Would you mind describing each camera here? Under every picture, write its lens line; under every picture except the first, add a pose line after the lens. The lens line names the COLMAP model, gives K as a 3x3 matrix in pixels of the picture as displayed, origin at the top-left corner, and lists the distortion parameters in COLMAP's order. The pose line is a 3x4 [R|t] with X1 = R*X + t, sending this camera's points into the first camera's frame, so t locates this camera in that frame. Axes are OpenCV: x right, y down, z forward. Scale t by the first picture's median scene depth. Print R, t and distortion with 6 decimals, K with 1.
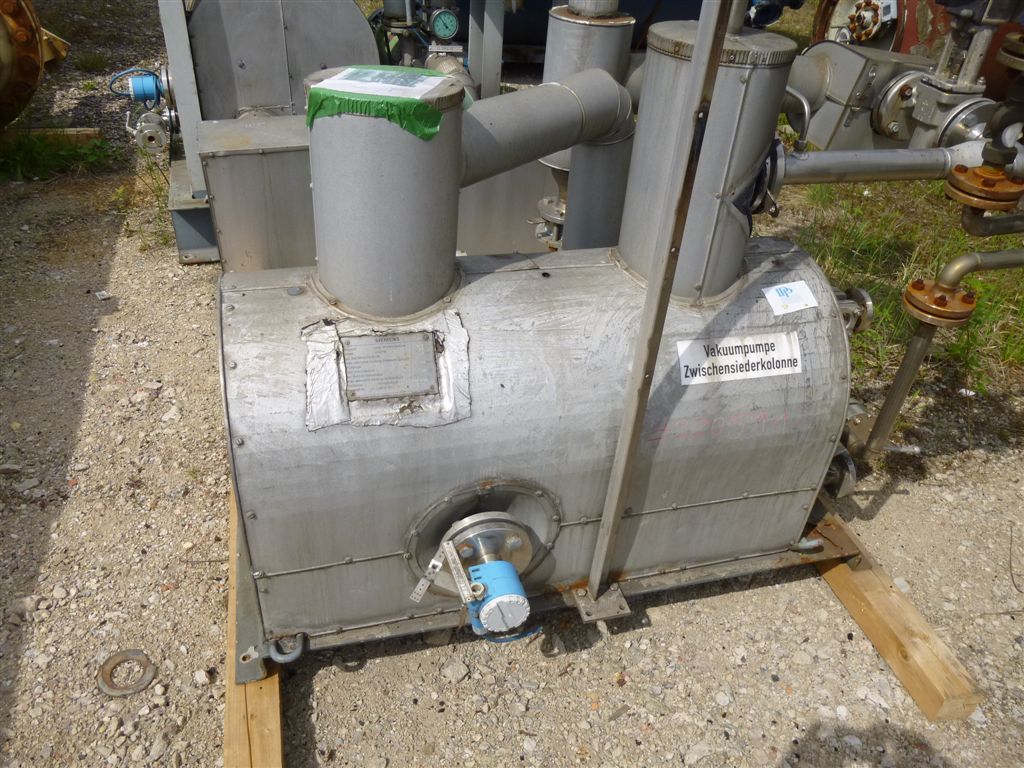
lens RADIAL K [[778.3, 0, 511.0], [0, 778.3, 381.5], [0, 0, 1]] dist [-0.048634, 0.035917]
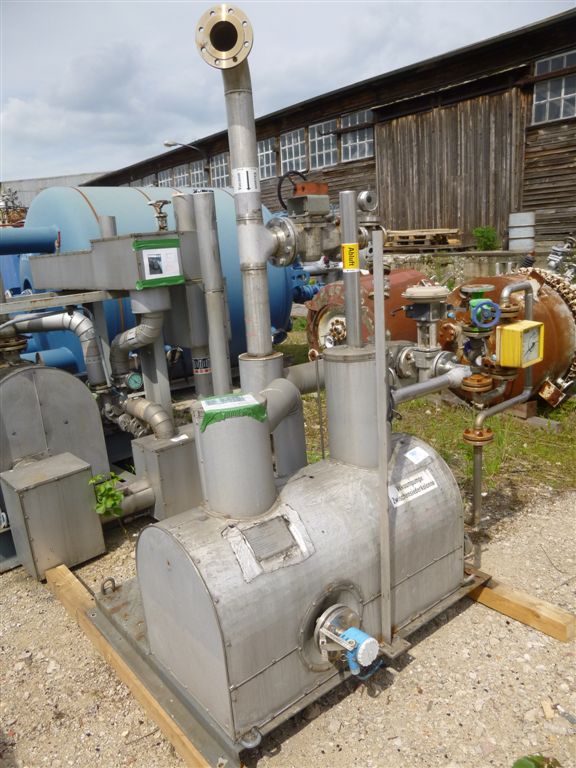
lens RADIAL K [[583.7, 0, 292.0], [0, 583.7, 385.0], [0, 0, 1]] dist [-0.048634, 0.035917]
pose [[0.902329, -0.222085, 0.369432, -0.467698], [0.344498, 0.886688, -0.308392, 0.088732], [-0.259081, 0.405540, 0.876592, -0.346210]]
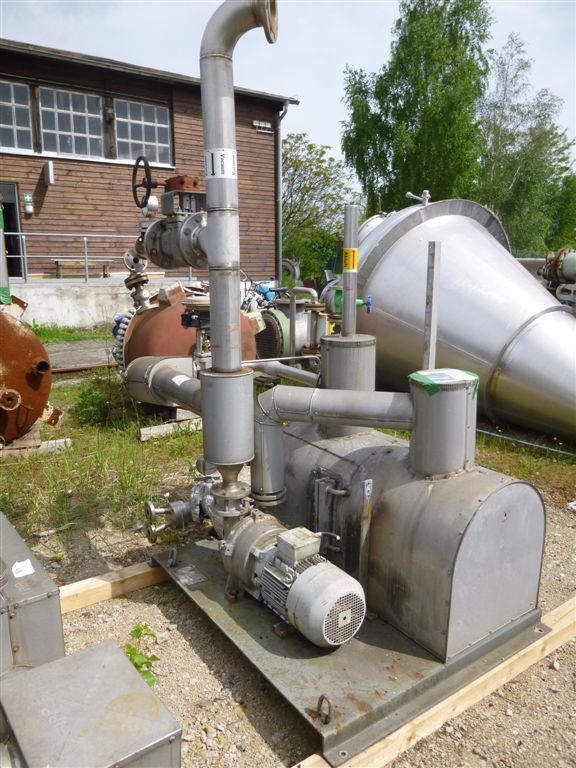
lens RADIAL K [[583.7, 0, 289.5], [0, 583.7, 389.2], [0, 0, 1]] dist [-0.048634, 0.035917]
pose [[-0.354575, -0.271739, 0.894670, -1.307353], [0.522434, 0.735973, 0.430589, -1.121387], [-0.775461, 0.620082, -0.118992, 1.306819]]
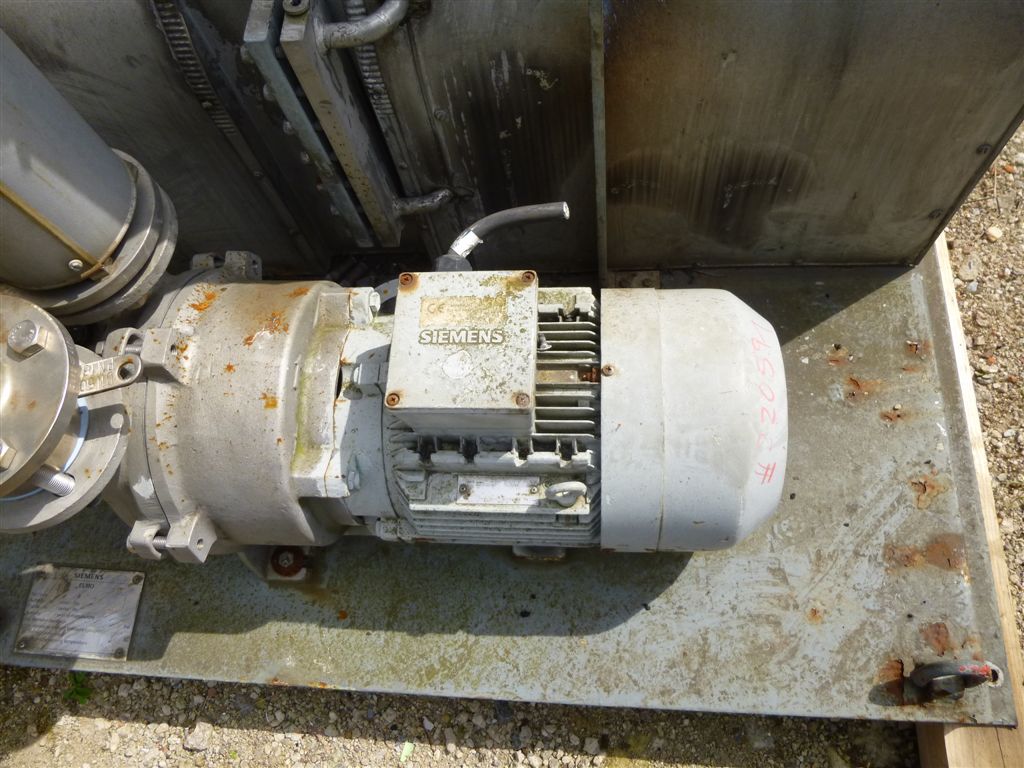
lens RADIAL K [[778.3, 0, 514.3], [0, 778.3, 384.0], [0, 0, 1]] dist [-0.048634, 0.035917]
pose [[-0.953786, -0.257135, 0.155477, -0.214948], [0.217215, -0.232481, 0.948035, -0.614688], [-0.207627, 0.937995, 0.277591, 1.245877]]
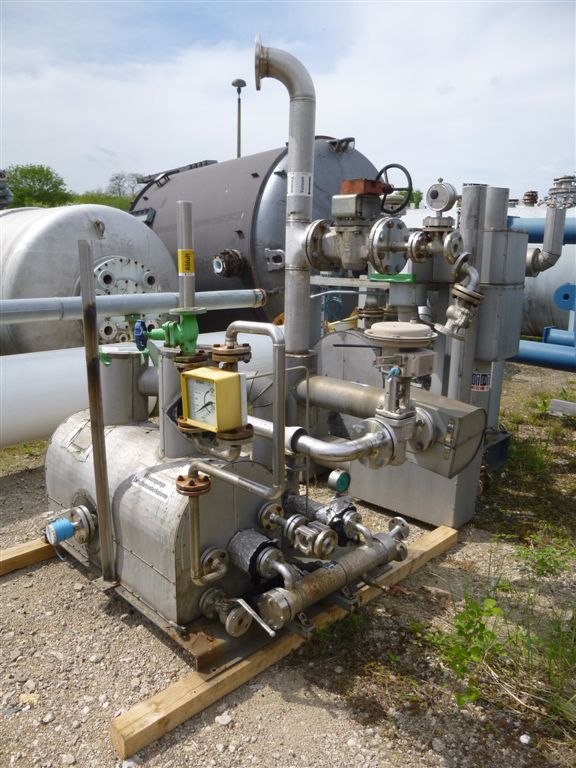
lens RADIAL K [[583.7, 0, 286.2], [0, 583.7, 385.0], [0, 0, 1]] dist [-0.048634, 0.035917]
pose [[0.493491, 0.130965, -0.859834, 1.737796], [-0.490377, 0.858382, -0.150702, -0.194895], [0.718330, 0.496013, 0.487826, 0.331818]]
